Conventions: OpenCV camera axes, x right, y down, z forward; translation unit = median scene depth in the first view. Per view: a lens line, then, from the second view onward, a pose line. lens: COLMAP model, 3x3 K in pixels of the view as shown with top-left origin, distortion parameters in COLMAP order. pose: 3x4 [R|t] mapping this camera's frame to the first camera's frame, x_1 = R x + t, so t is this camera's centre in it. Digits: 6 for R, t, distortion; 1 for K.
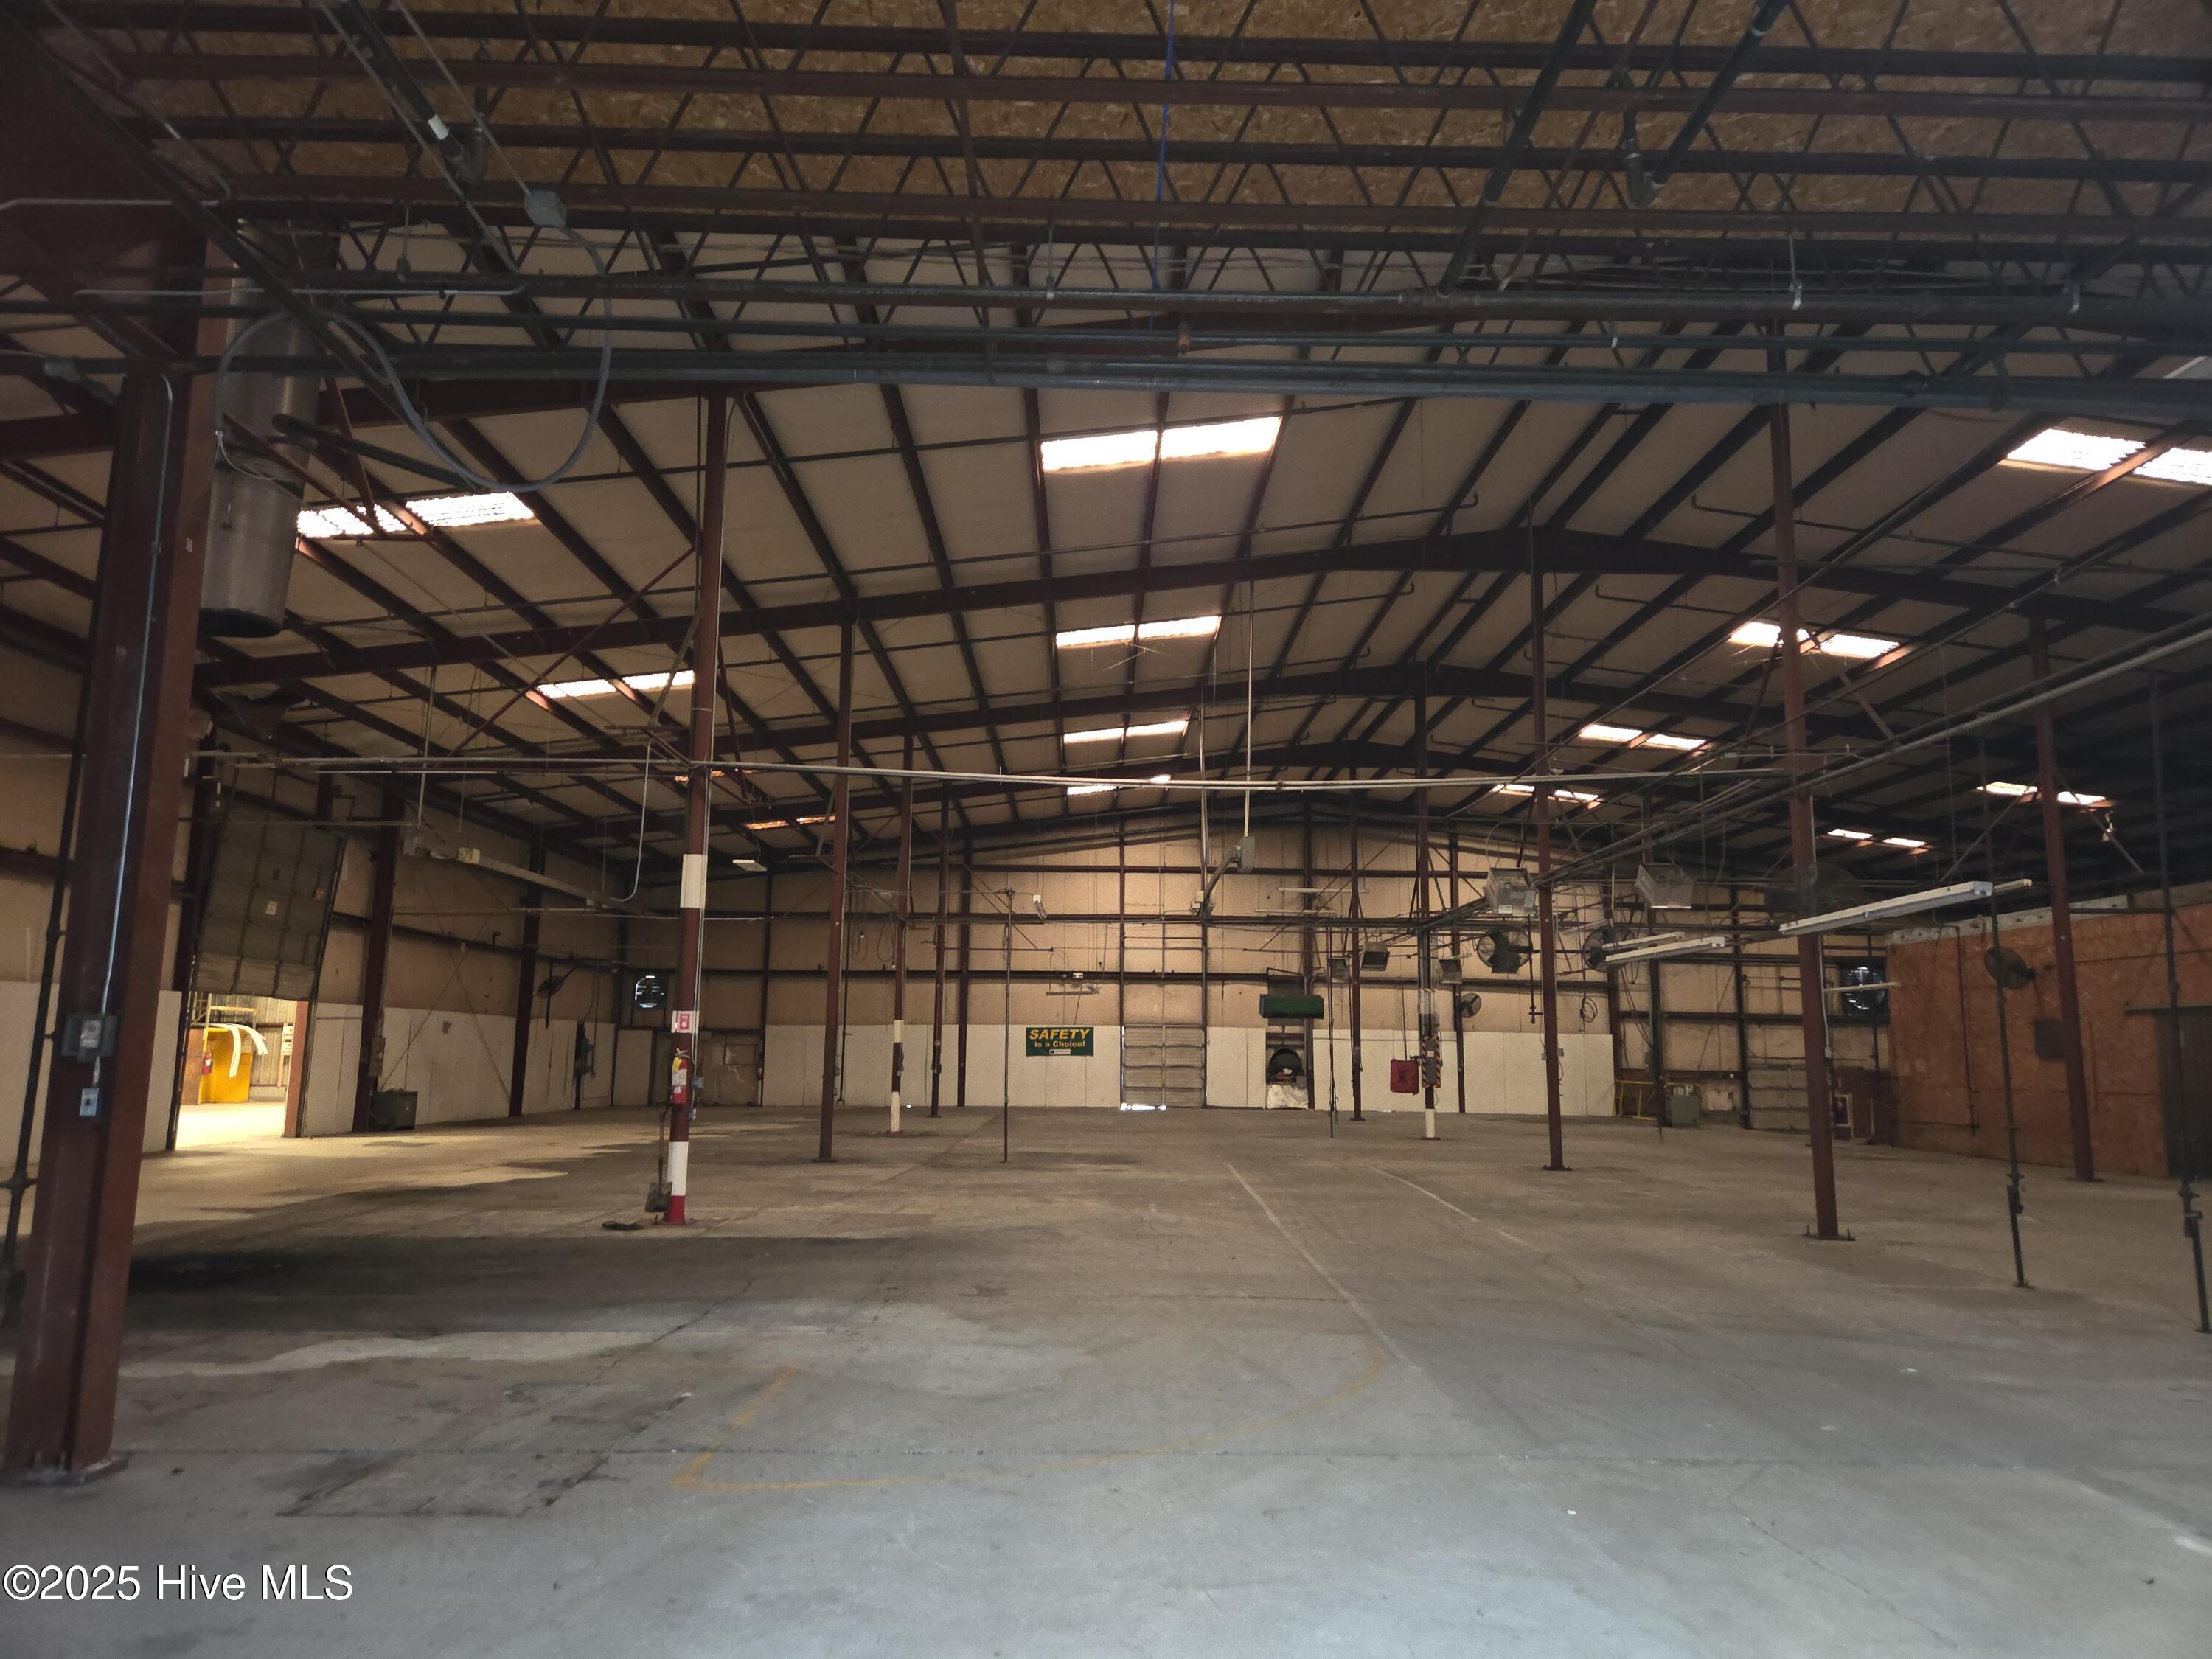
lens RADIAL K [[1466.4, 0, 1112.5], [0, 1466.4, 835.4], [0, 0, 1]] dist [0.072362, -0.061370]
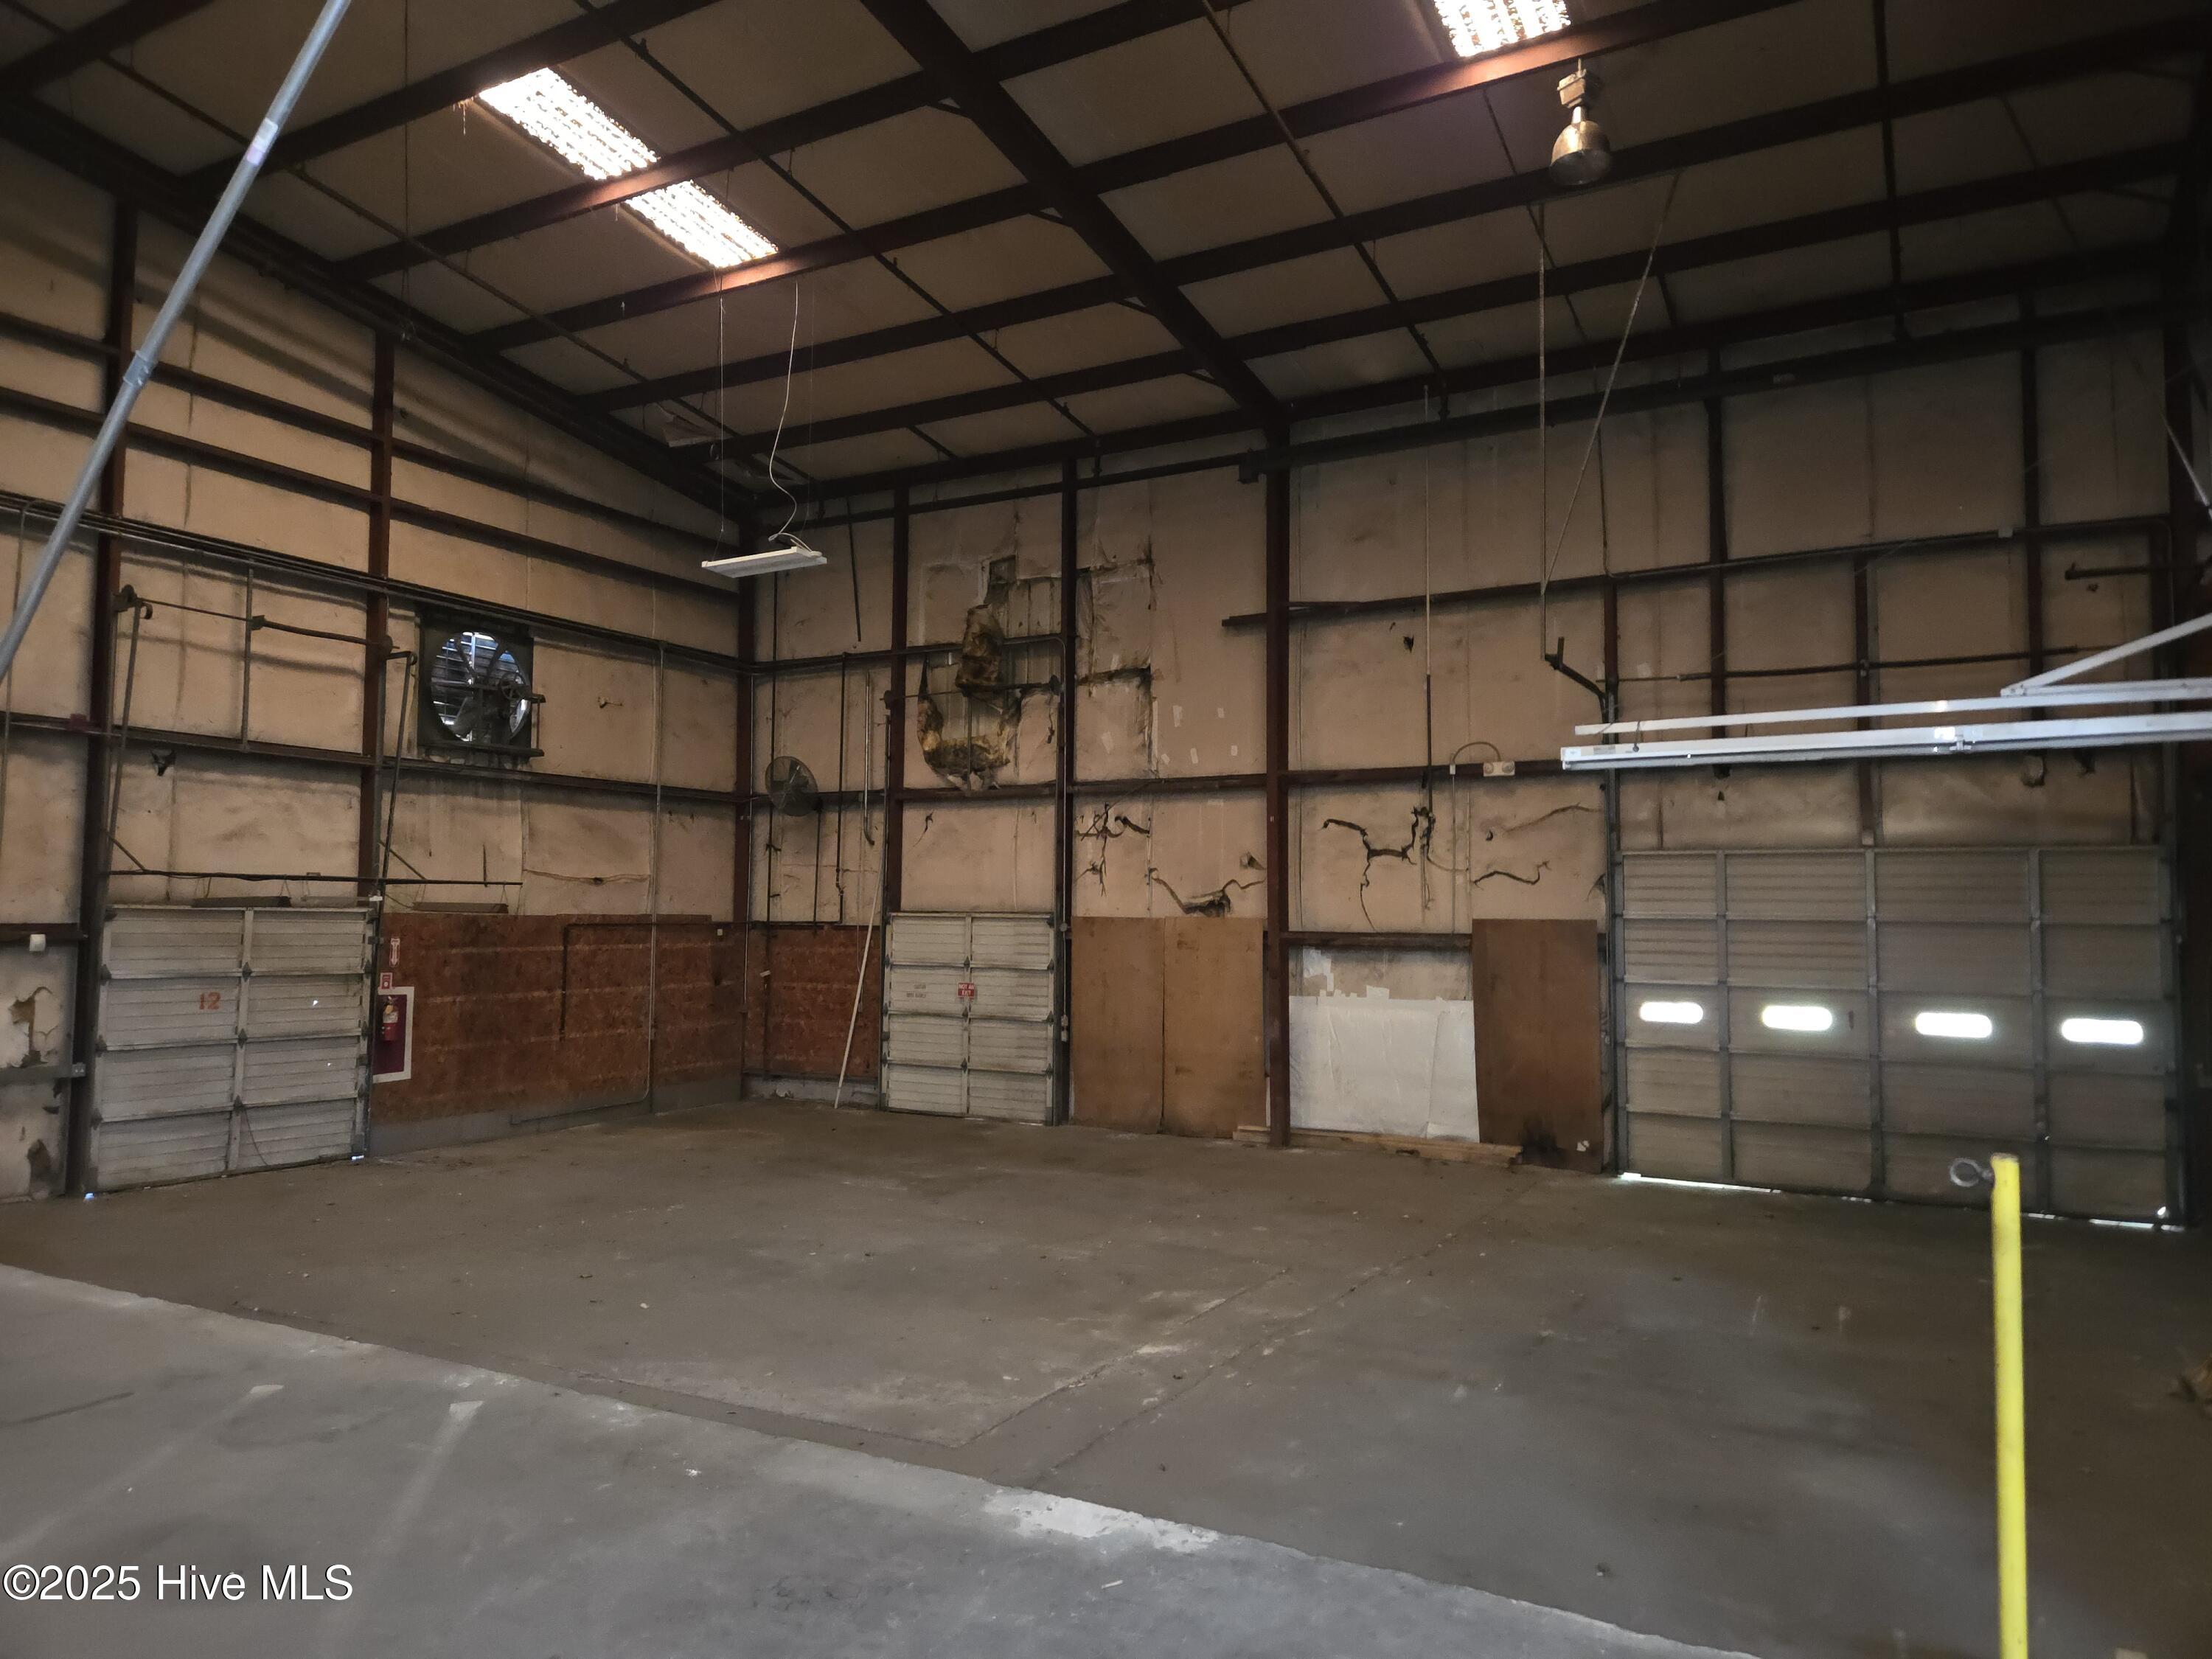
lens RADIAL K [[1466.4, 0, 1120.5], [0, 1466.4, 811.9], [0, 0, 1]] dist [0.072362, -0.061370]
pose [[0.499696, 0.055935, 0.864393, 0.277281], [-0.124359, 0.992208, 0.007684, 0.111622], [-0.857228, -0.111335, 0.502758, 0.693099]]
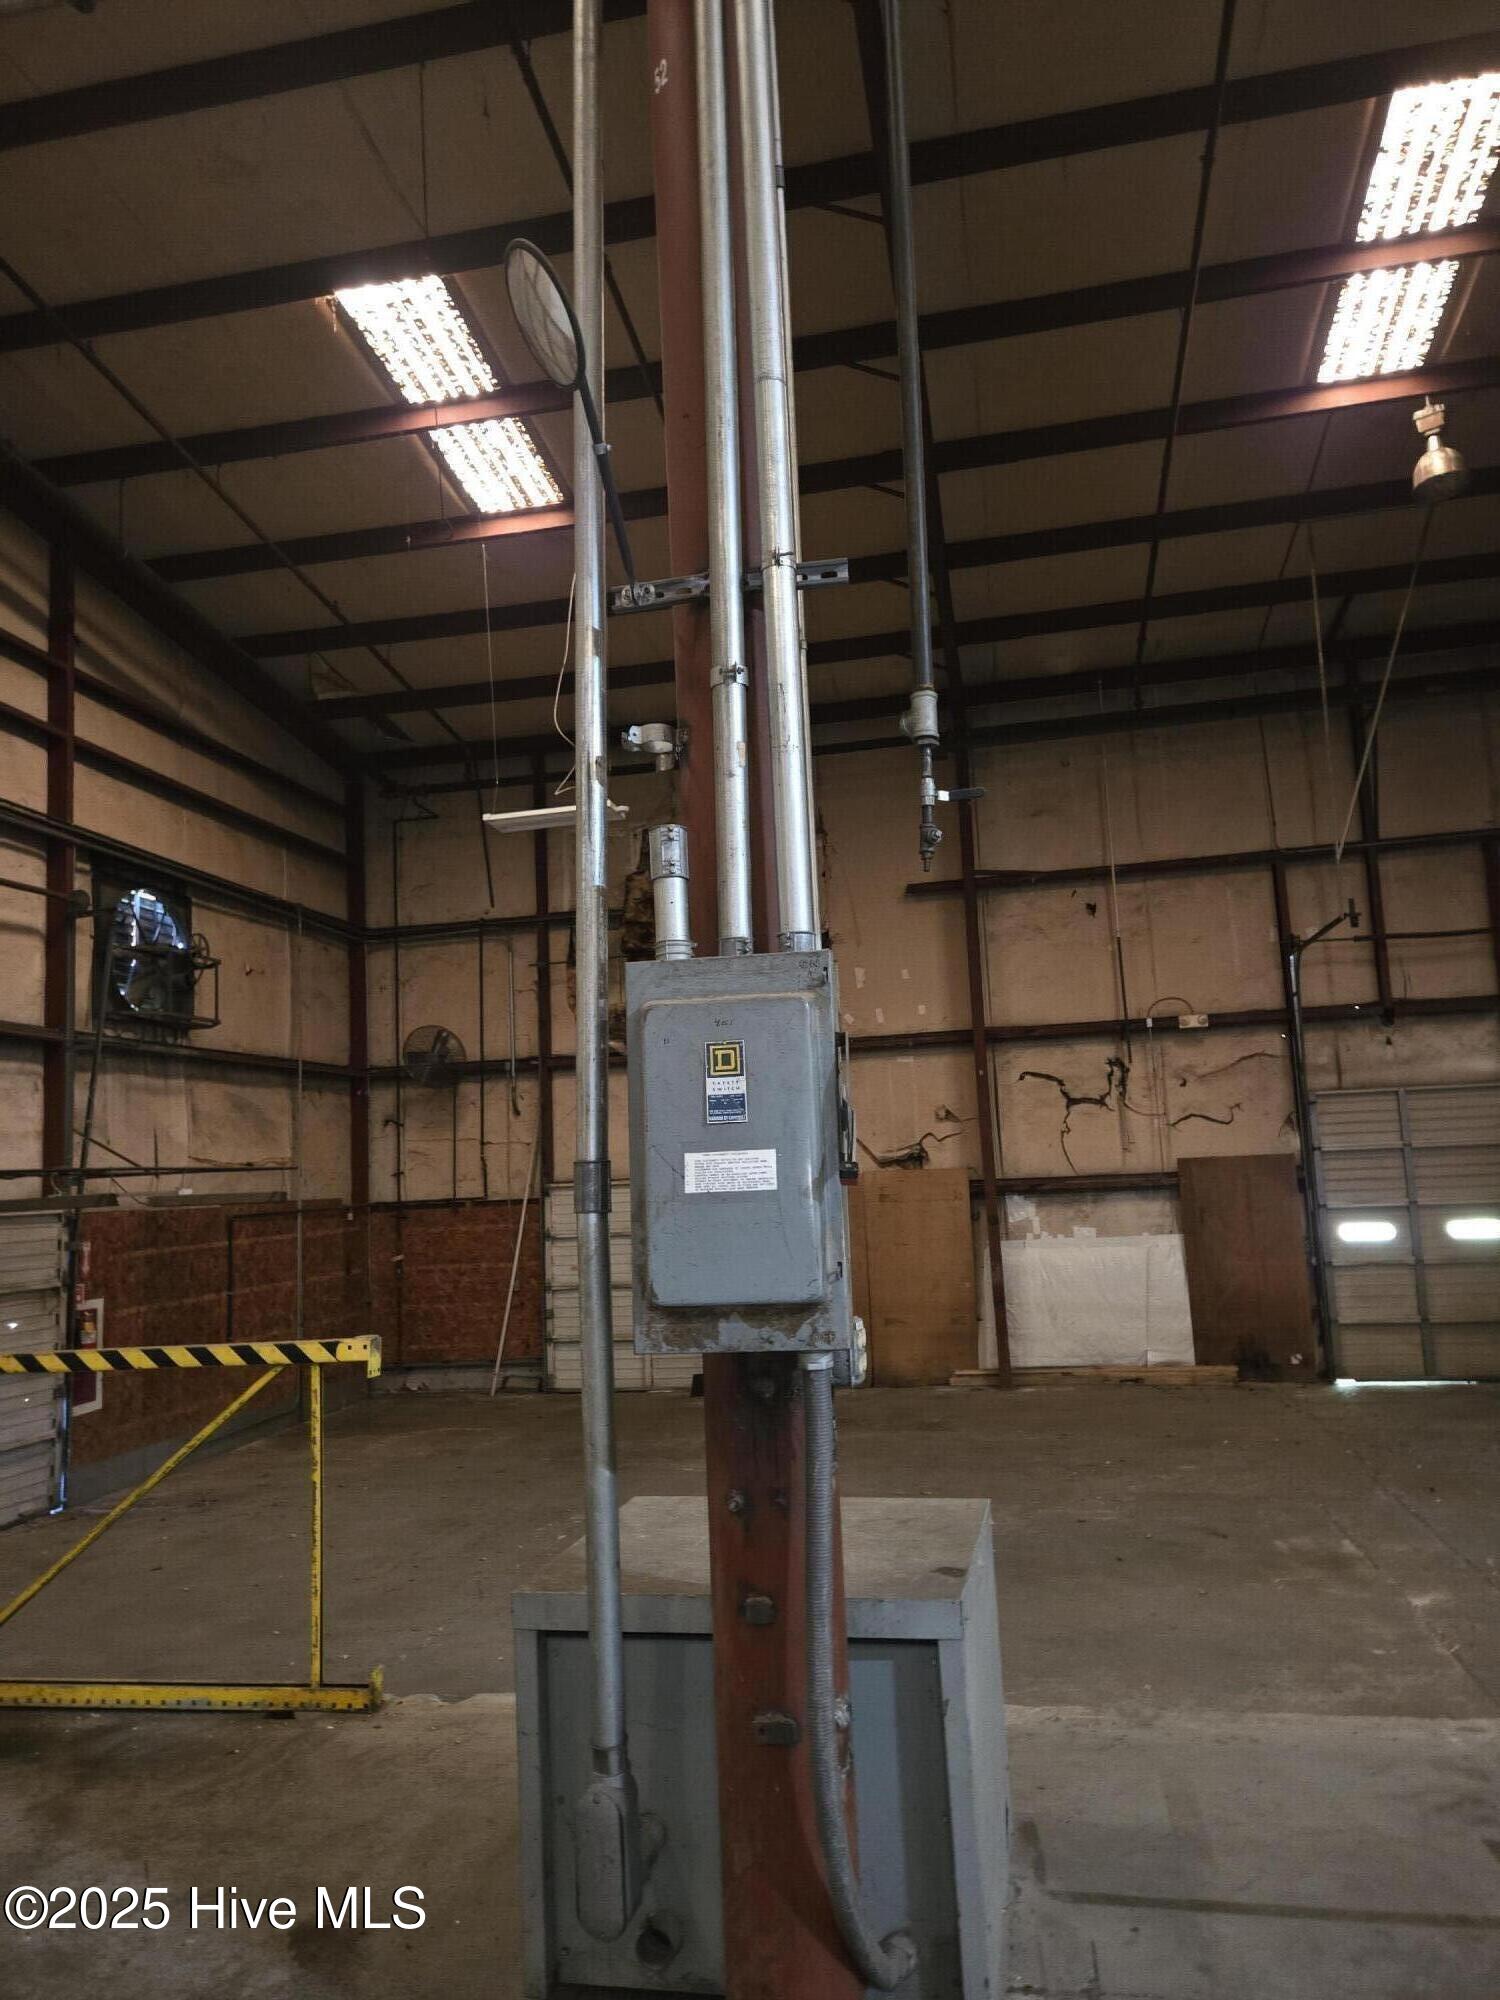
lens RADIAL K [[1325.8, 0, 760.5], [0, 1325.8, 997.8], [0, 0, 1]] dist [0.072362, -0.061370]
pose [[0.212264, 0.108539, 0.971166, 0.258121], [-0.089833, 0.991772, -0.091208, 0.128222], [-0.973075, -0.067882, 0.220267, 0.819283]]
